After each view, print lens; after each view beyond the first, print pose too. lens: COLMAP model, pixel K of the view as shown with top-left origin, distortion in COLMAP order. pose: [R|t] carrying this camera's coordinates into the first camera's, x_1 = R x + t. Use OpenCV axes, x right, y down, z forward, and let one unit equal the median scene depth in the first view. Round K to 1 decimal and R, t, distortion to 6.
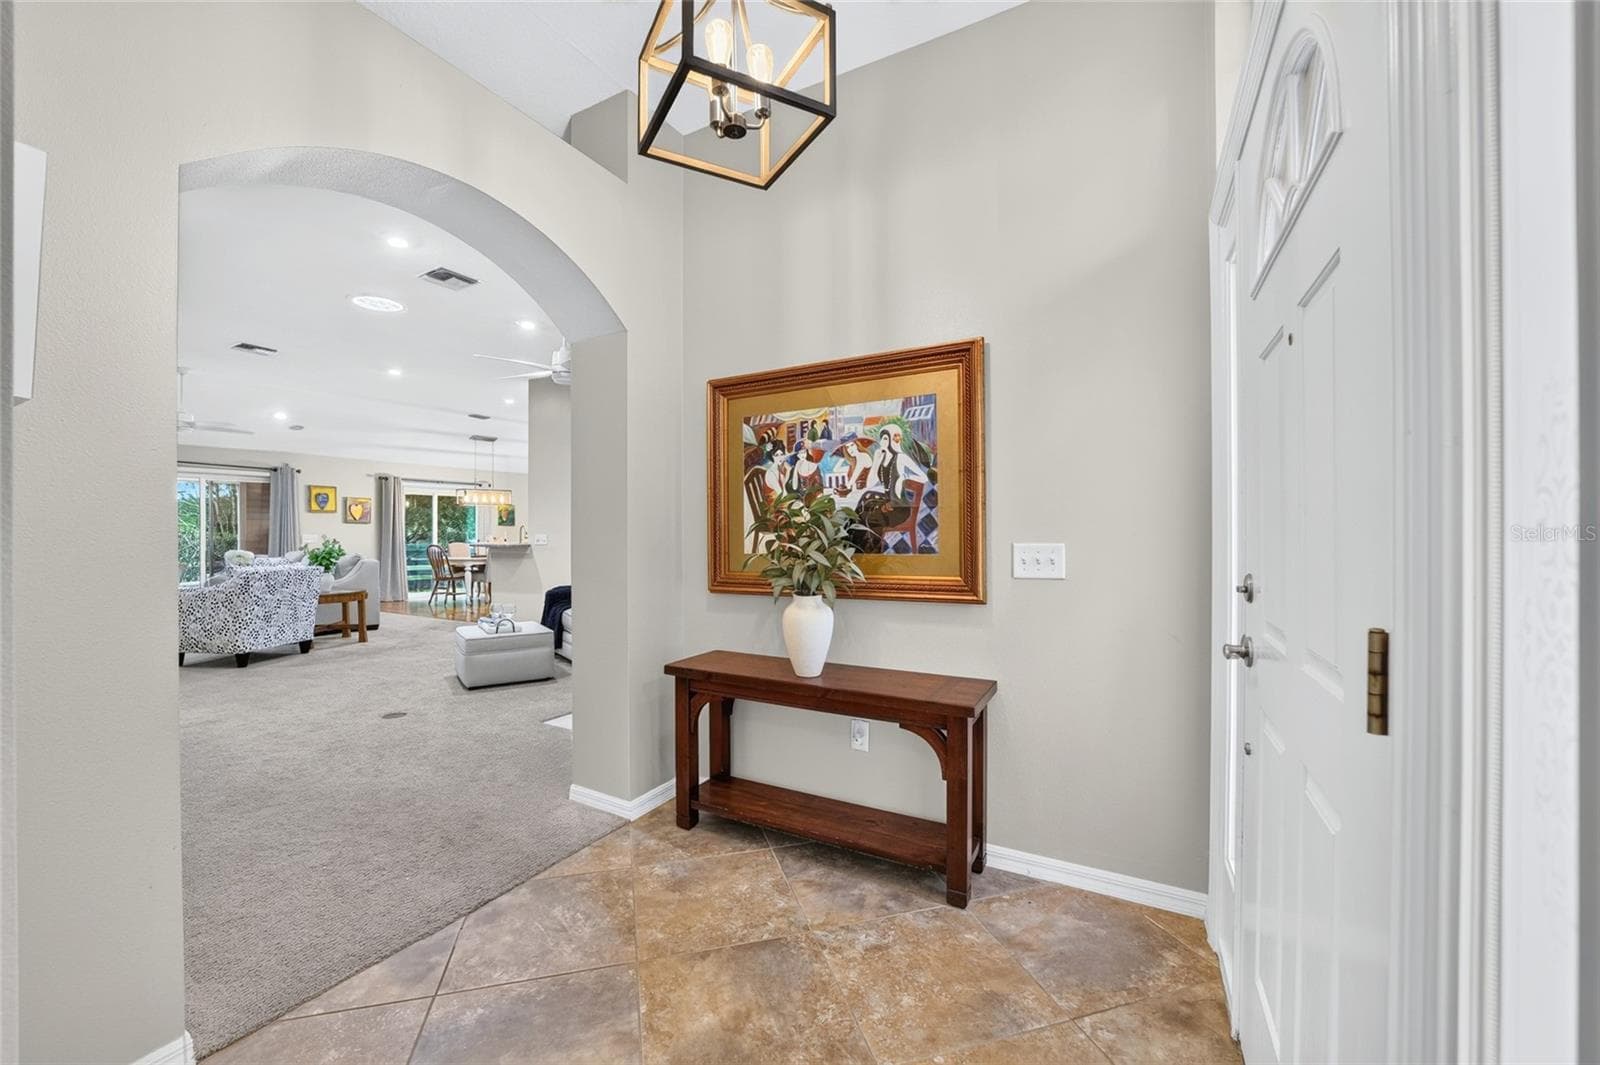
lens RADIAL K [[623.9, 0, 772.4], [0, 623.9, 530.0], [0, 0, 1]] dist [-0.001074, -0.000089]
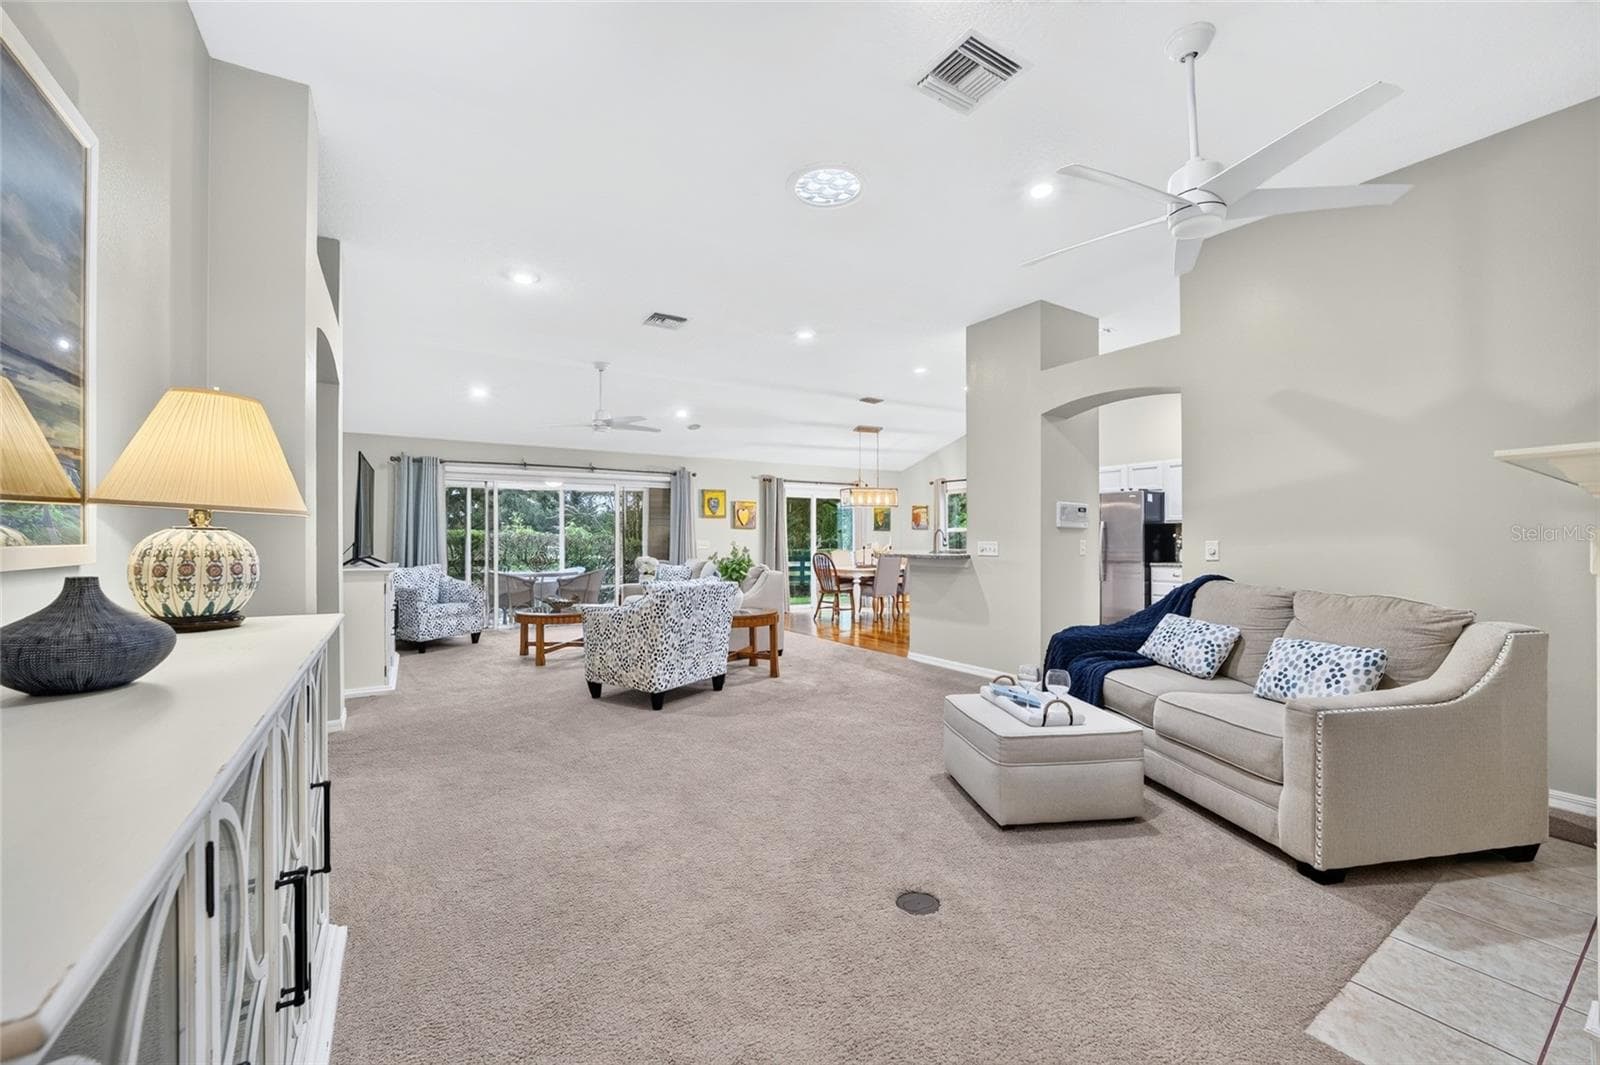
lens RADIAL K [[624.0, 0, 800.0], [0, 624.0, 532.5], [0, 0, 1]] dist [-0.000688, -0.000035]
pose [[0.898992, -0.005694, -0.437927, -0.201690], [0.003083, 0.999973, -0.006673, 0.001574], [0.437954, 0.004649, 0.898986, 0.217667]]
